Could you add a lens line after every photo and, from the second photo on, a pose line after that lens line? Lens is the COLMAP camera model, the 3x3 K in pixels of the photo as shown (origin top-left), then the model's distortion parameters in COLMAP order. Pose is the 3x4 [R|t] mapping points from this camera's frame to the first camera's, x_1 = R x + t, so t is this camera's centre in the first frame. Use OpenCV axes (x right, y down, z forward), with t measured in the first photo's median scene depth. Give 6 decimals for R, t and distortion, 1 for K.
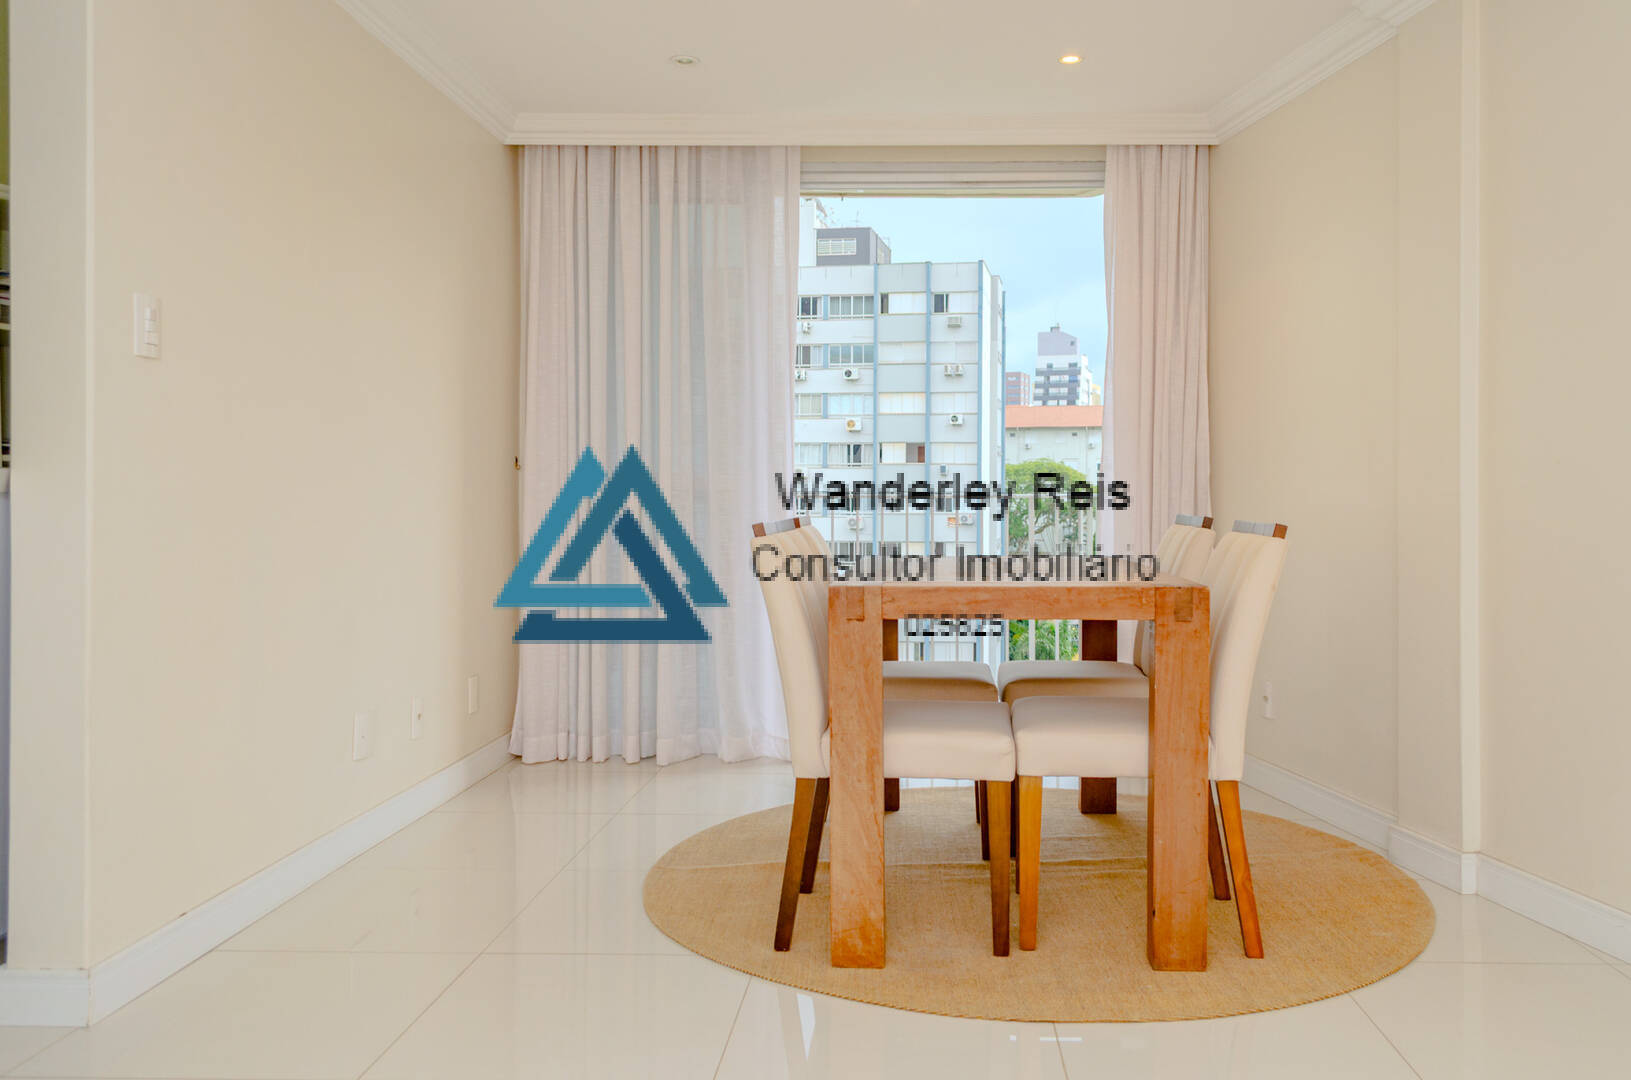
lens RADIAL K [[1259.2, 0, 908.1], [0, 1259.2, 487.6], [0, 0, 1]] dist [0.029978, -0.015088]
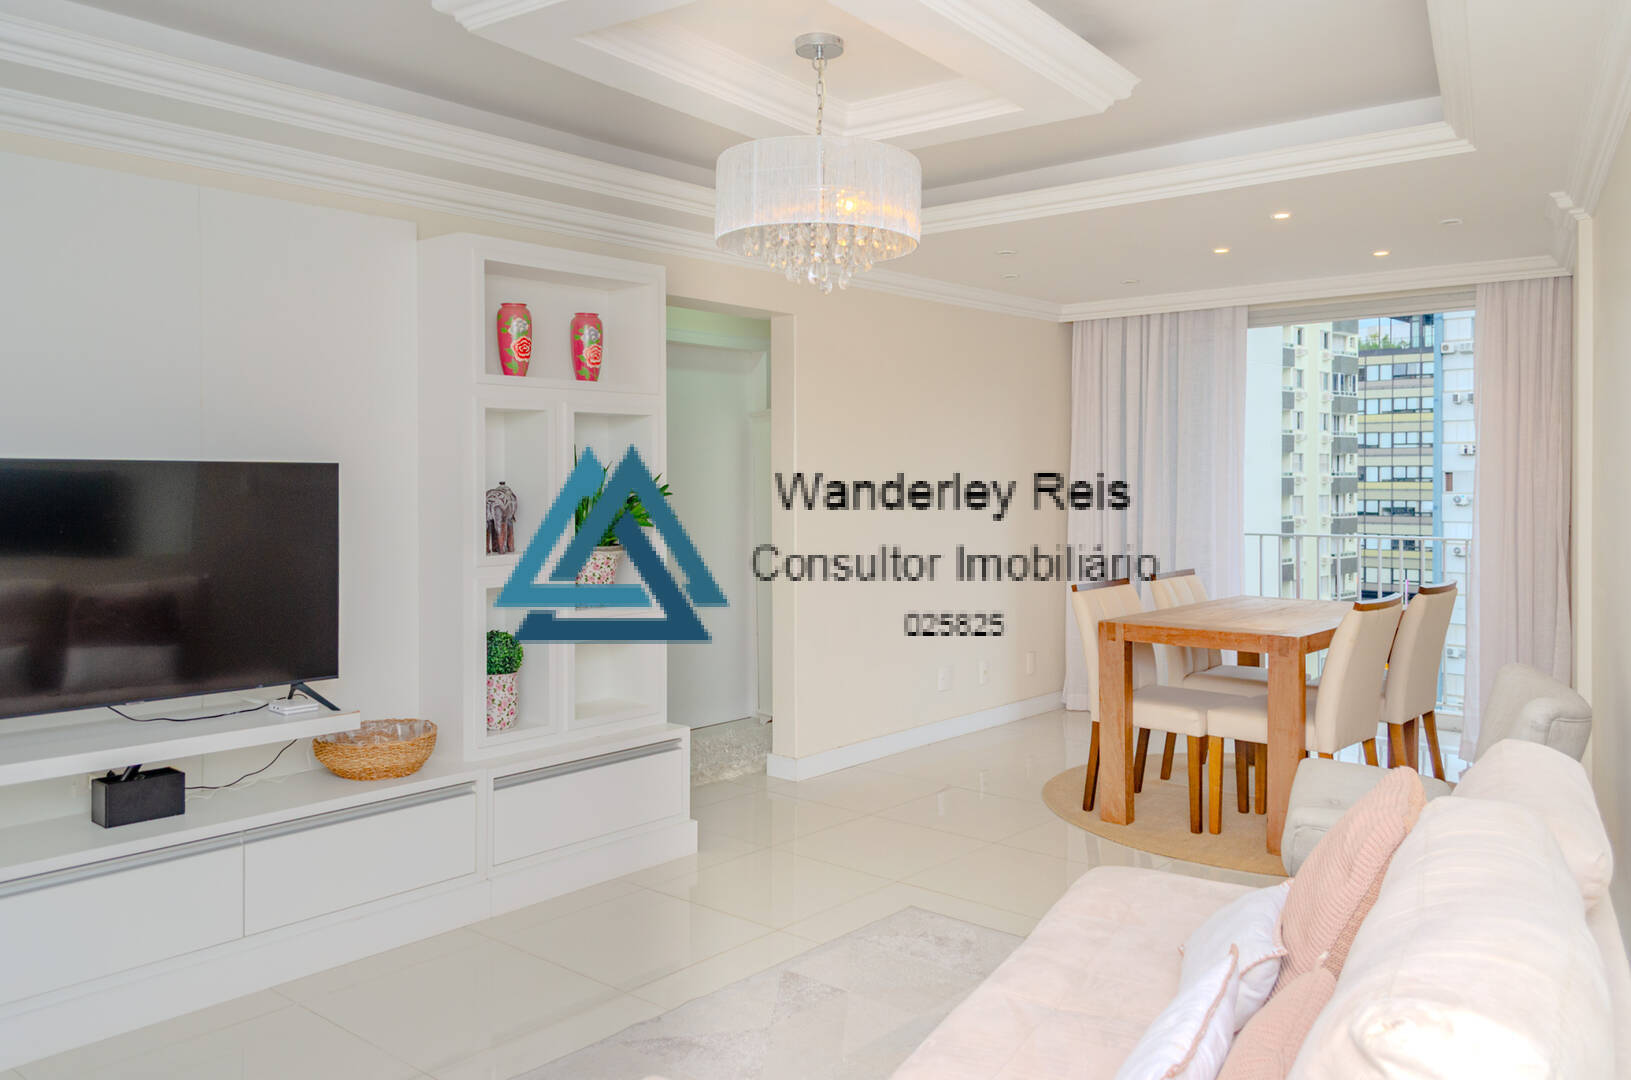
lens RADIAL K [[1259.2, 0, 816.6], [0, 1259.2, 533.7], [0, 0, 1]] dist [0.029978, -0.015088]
pose [[0.758211, 0.023657, -0.651580, 0.820441], [0.008061, 0.998925, 0.045648, -0.138213], [0.651960, -0.039863, 0.757205, -0.683527]]
